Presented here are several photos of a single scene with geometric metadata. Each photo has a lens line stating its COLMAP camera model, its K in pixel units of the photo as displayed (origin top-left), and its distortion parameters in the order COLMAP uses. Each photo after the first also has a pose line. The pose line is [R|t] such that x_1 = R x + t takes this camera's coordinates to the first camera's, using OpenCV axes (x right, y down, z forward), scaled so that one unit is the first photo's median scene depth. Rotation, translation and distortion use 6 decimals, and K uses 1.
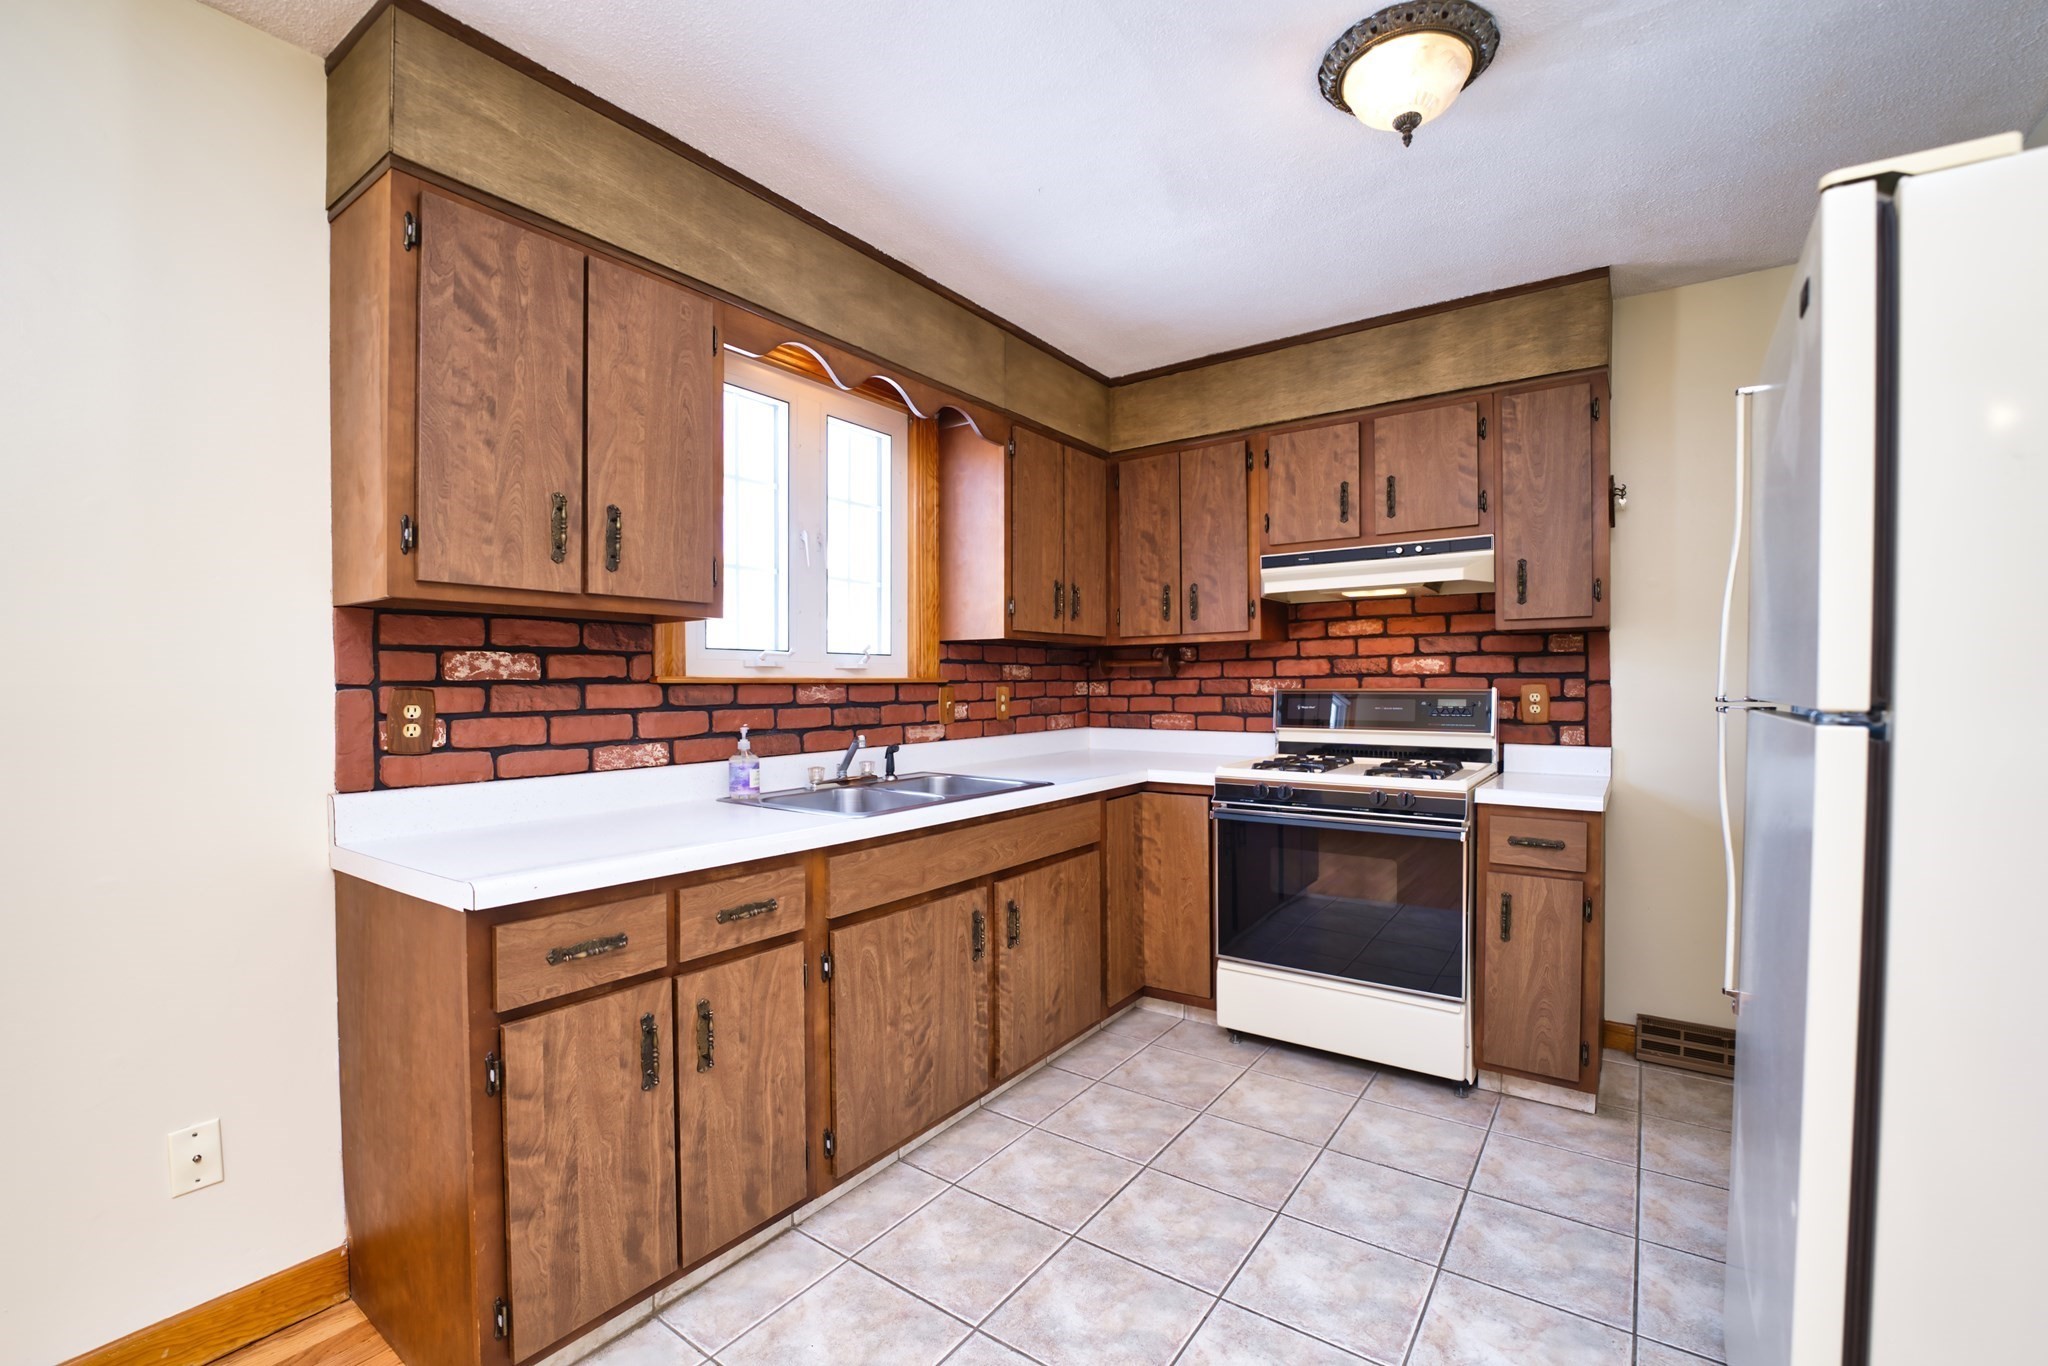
lens RADIAL K [[882.5, 0, 1022.5], [0, 882.5, 694.7], [0, 0, 1]] dist [-0.024077, 0.000001]
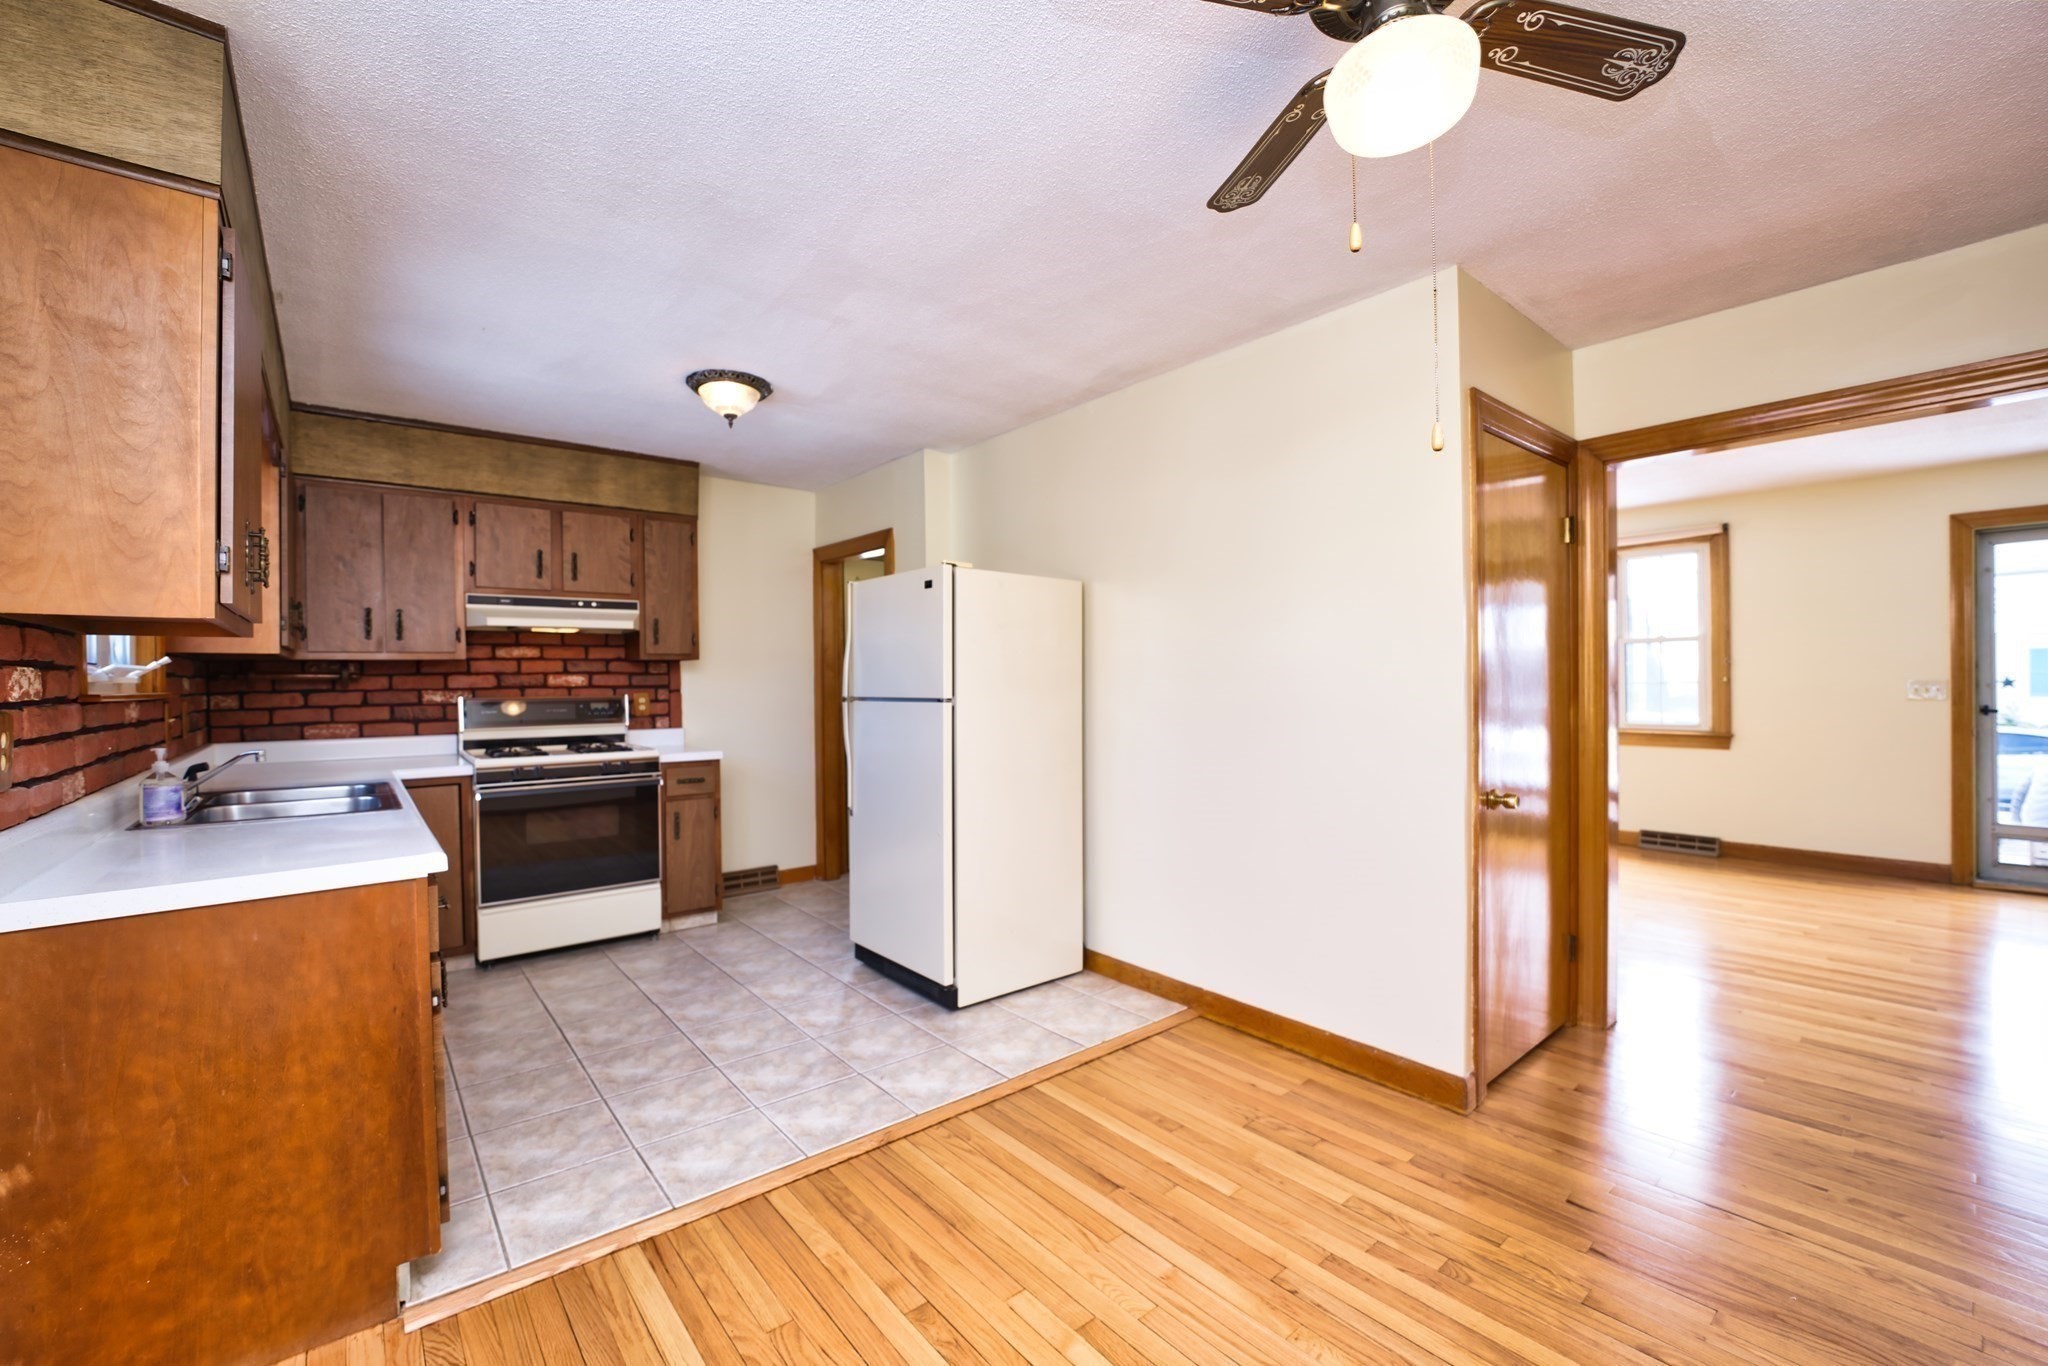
lens RADIAL K [[831.3, 0, 1020.4], [0, 831.3, 684.5], [0, 0, 1]] dist [-0.031056, 0.004050]
pose [[0.257857, -0.002653, 0.966180, -0.713995], [0.020578, 0.999784, -0.002746, -0.007693], [-0.965964, 0.020590, 0.257856, -0.078519]]
